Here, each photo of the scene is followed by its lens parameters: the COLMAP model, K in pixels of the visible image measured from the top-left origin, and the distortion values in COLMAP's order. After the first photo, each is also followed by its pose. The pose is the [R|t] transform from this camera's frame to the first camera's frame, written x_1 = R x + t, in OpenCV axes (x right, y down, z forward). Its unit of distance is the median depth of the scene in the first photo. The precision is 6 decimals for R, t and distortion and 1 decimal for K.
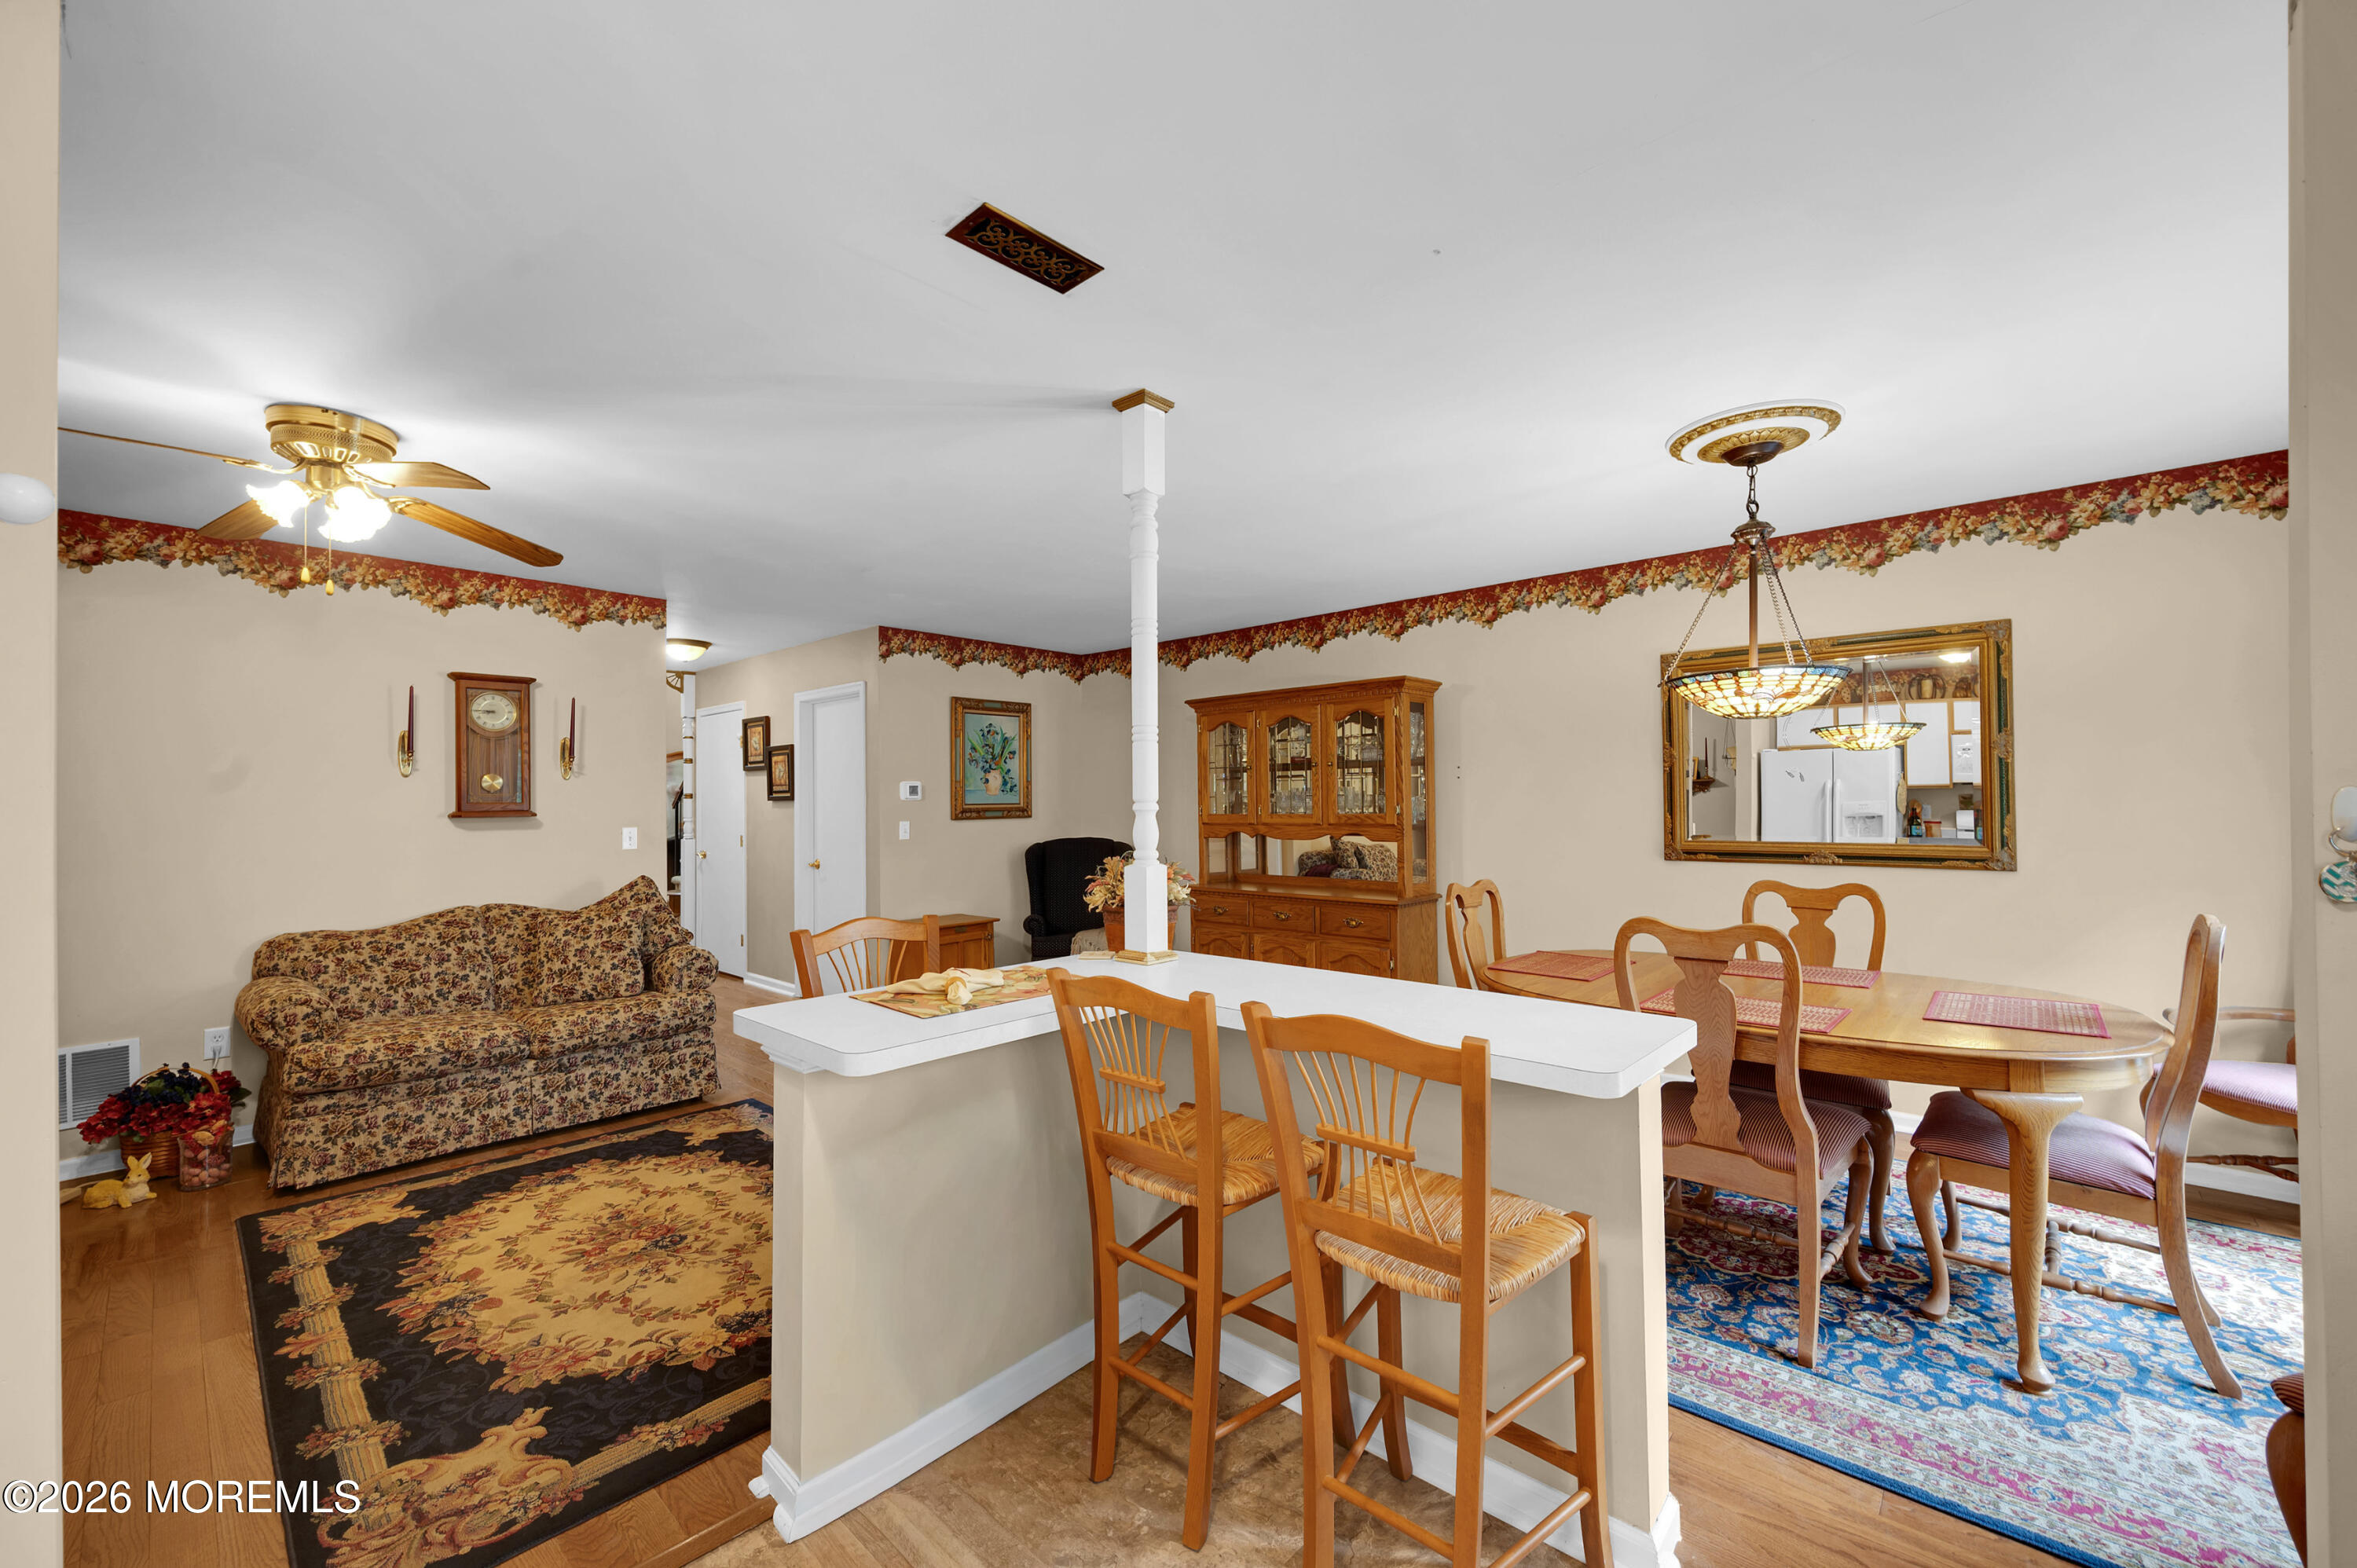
lens RADIAL K [[927.3, 0, 1176.2], [0, 927.3, 784.9], [0, 0, 1]] dist [0.000528, 0.000046]
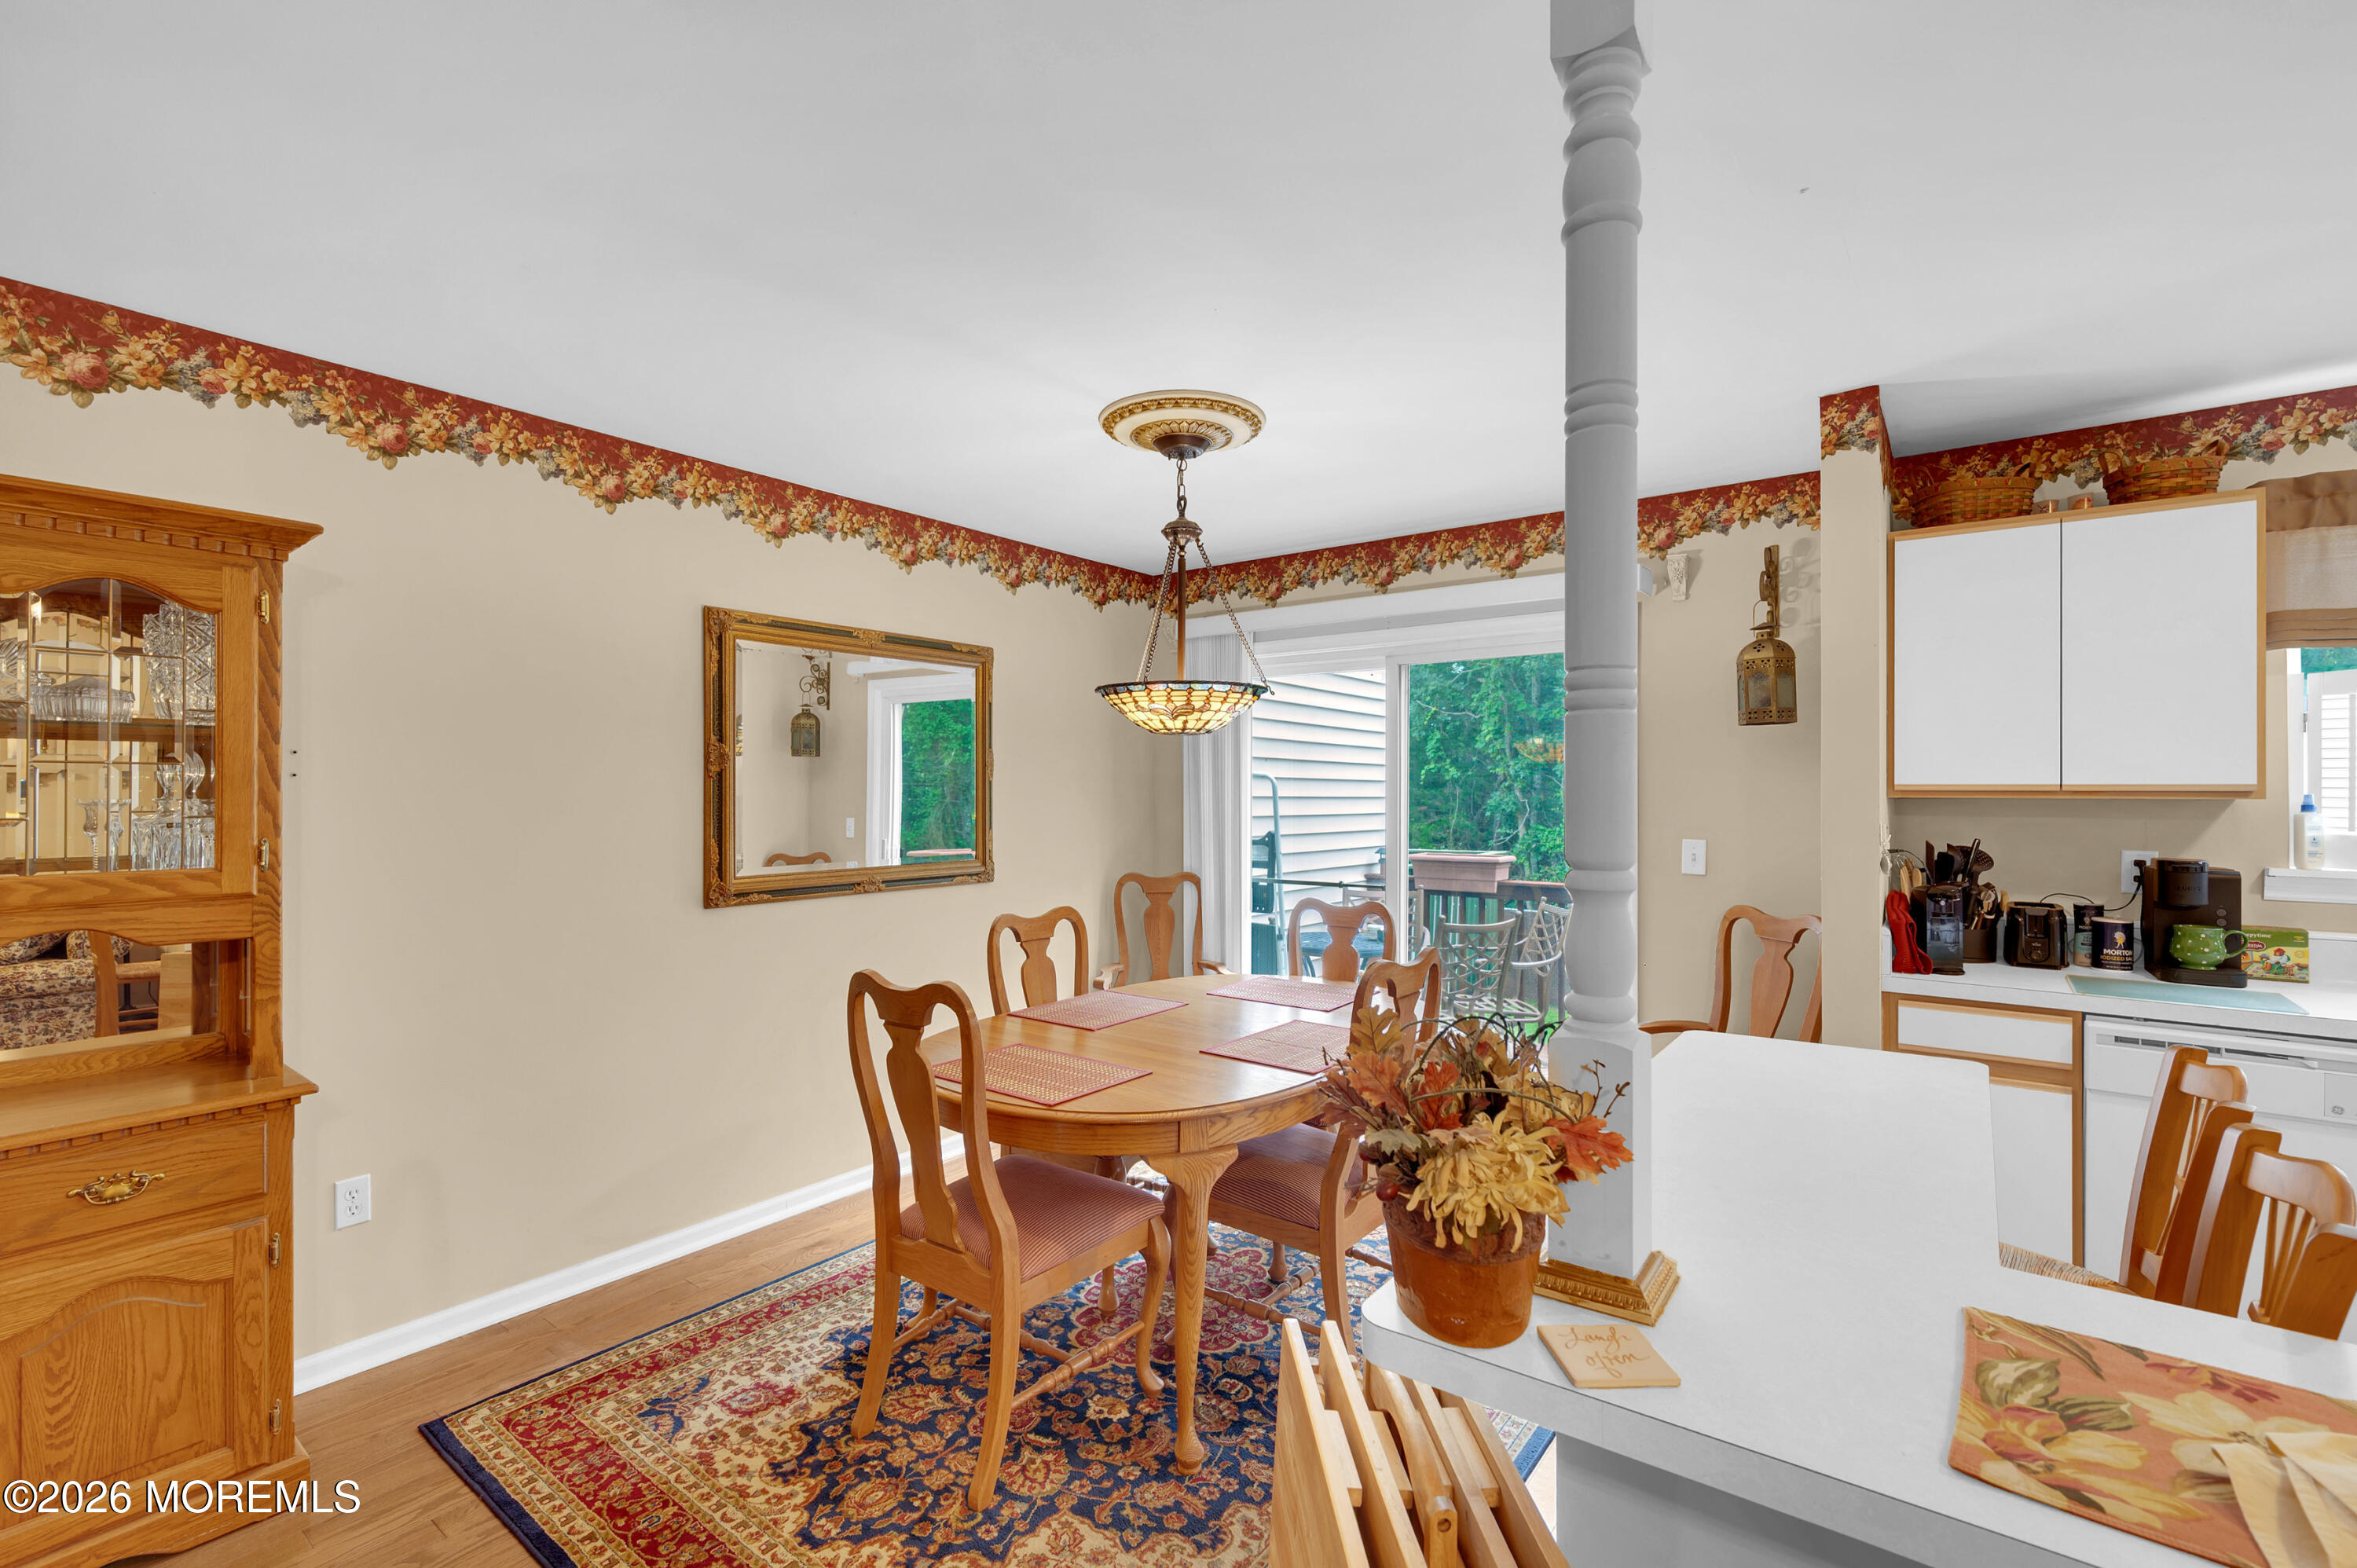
lens RADIAL K [[1036.3, 0, 1179.8], [0, 1036.3, 787.0], [0, 0, 1]] dist [-0.000664, 0.000455]
pose [[-0.092299, 0.013525, 0.995640, -0.361090], [-0.017728, 0.999727, -0.015224, -0.003458], [-0.995574, -0.019056, -0.092034, 0.996038]]
